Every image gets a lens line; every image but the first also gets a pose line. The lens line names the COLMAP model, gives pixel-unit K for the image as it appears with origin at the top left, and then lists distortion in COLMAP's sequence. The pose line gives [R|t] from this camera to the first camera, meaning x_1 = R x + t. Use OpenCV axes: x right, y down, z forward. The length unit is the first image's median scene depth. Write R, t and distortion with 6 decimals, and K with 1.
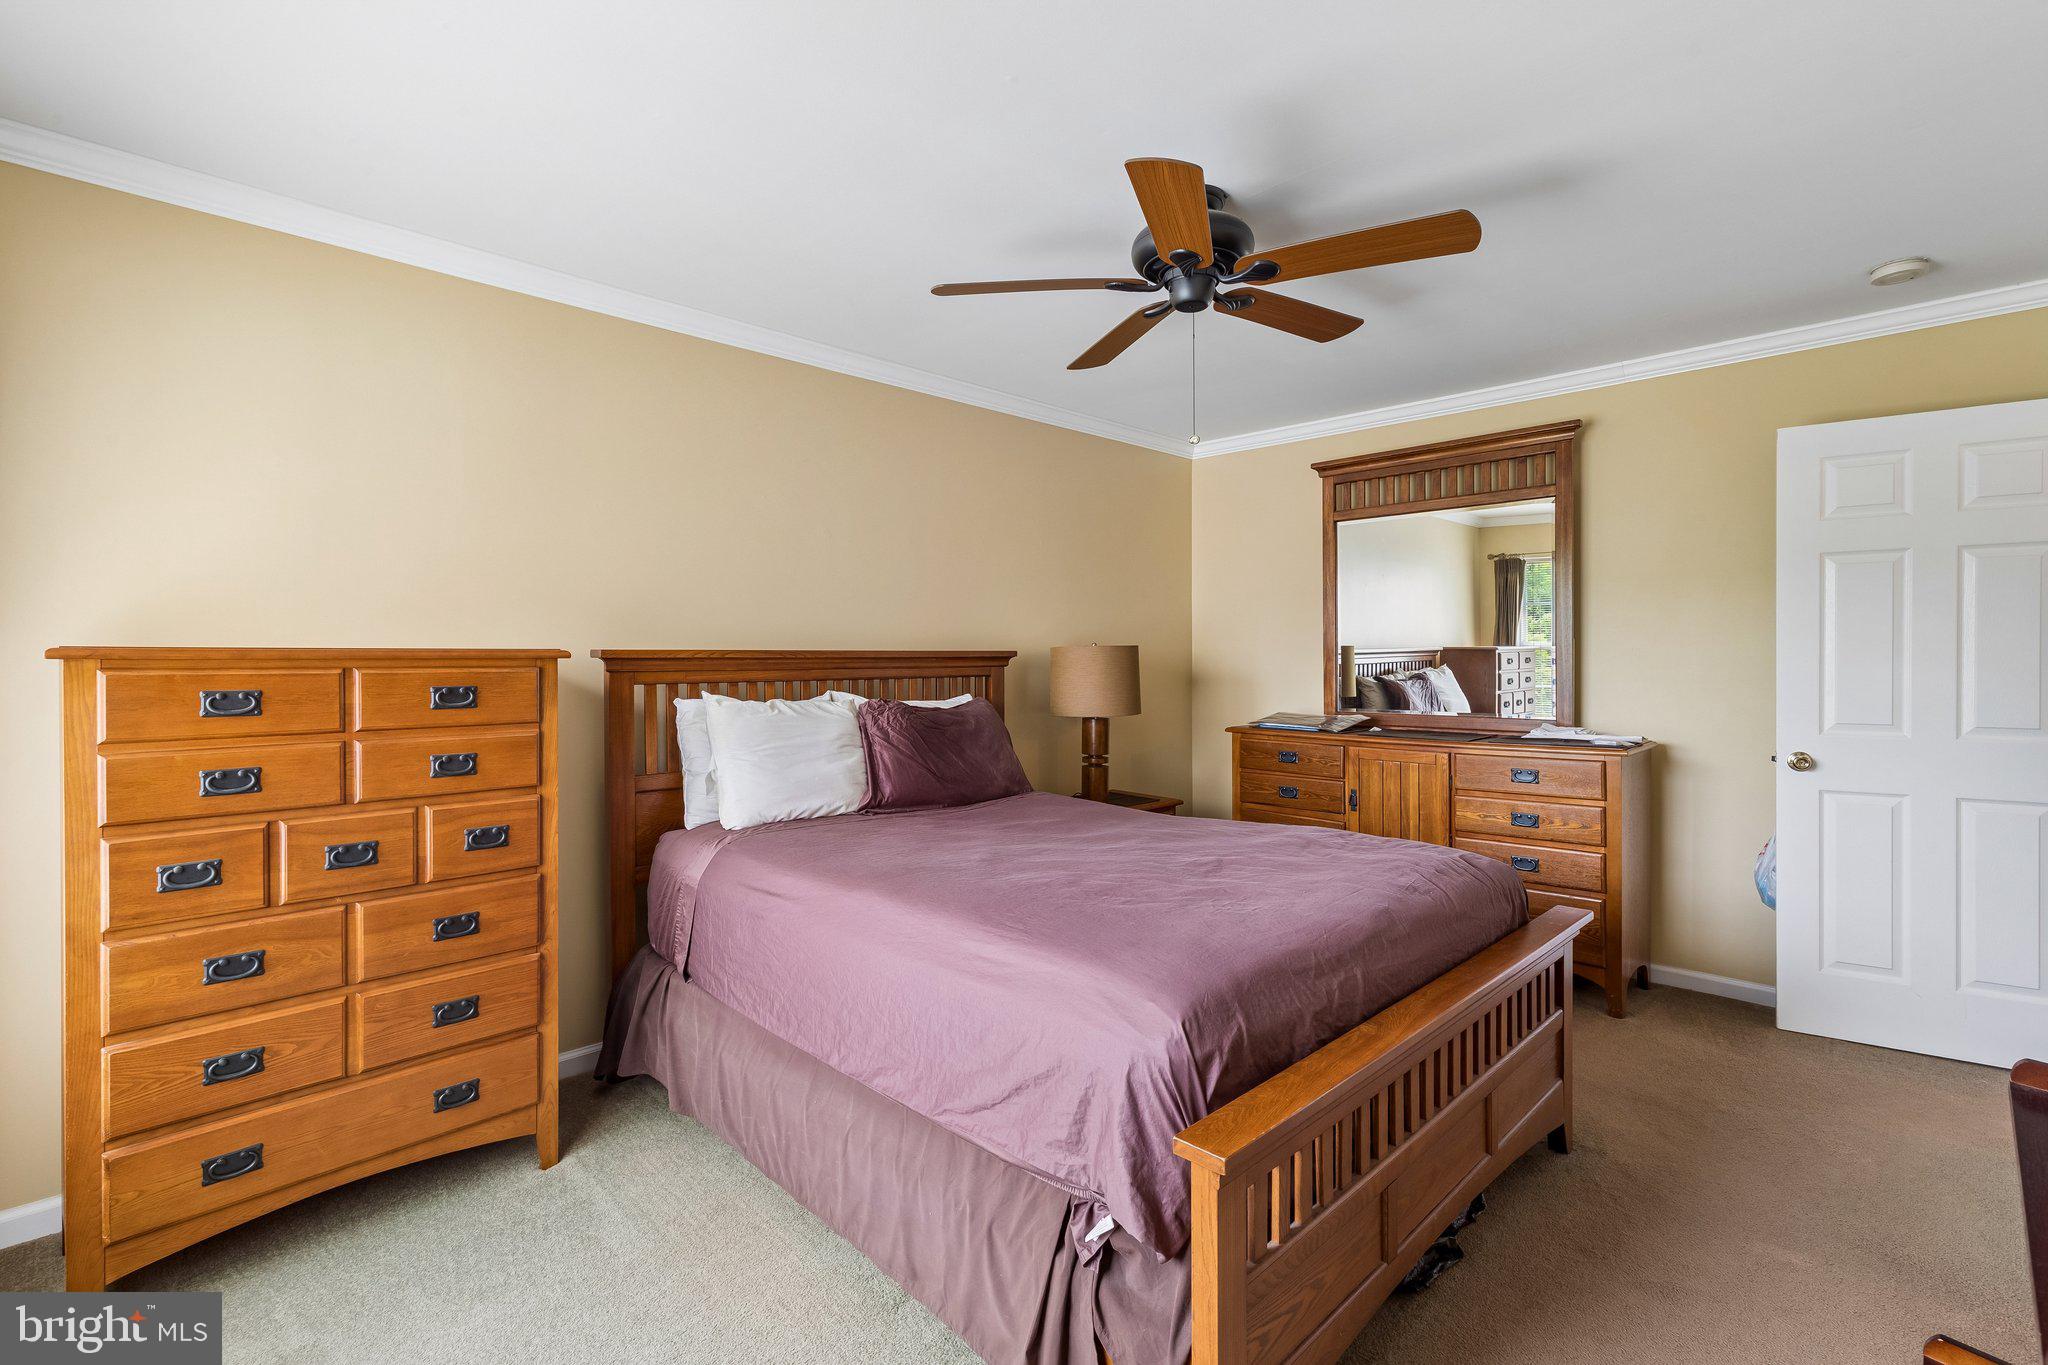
lens RADIAL K [[966.7, 0, 1064.5], [0, 966.7, 678.3], [0, 0, 1]] dist [0.006620, -0.000501]
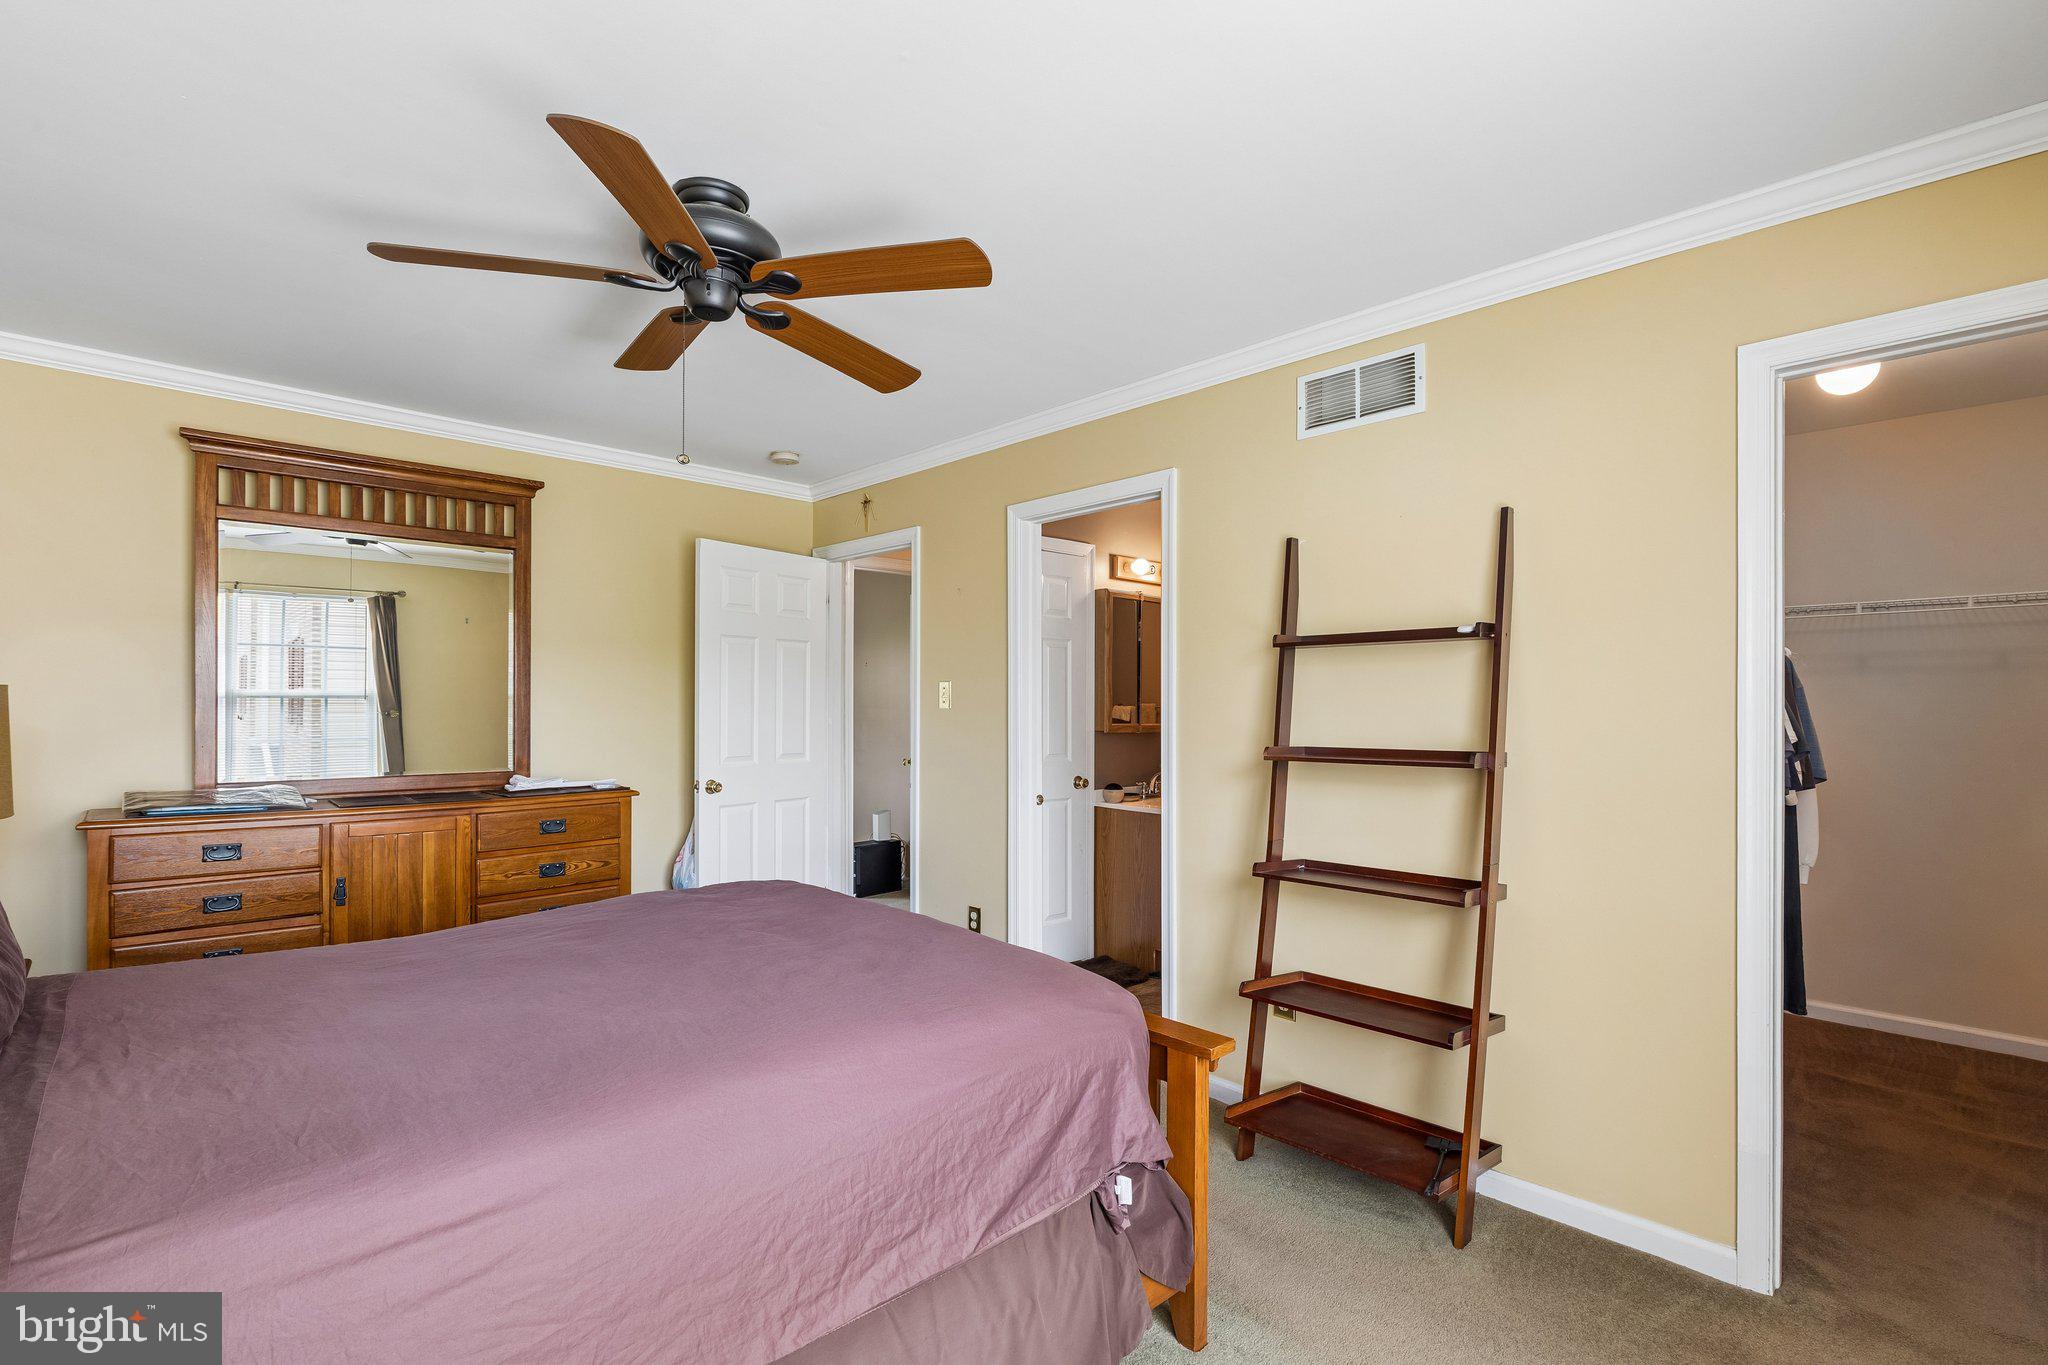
lens RADIAL K [[910.2, 0, 1024.0], [0, 910.2, 738.1], [0, 0, 1]] dist [0.001055, -0.000182]
pose [[0.032148, -0.031545, 0.998985, -0.433801], [0.020303, 0.999316, 0.030902, -0.010943], [-0.999277, 0.019289, 0.032766, 0.448244]]
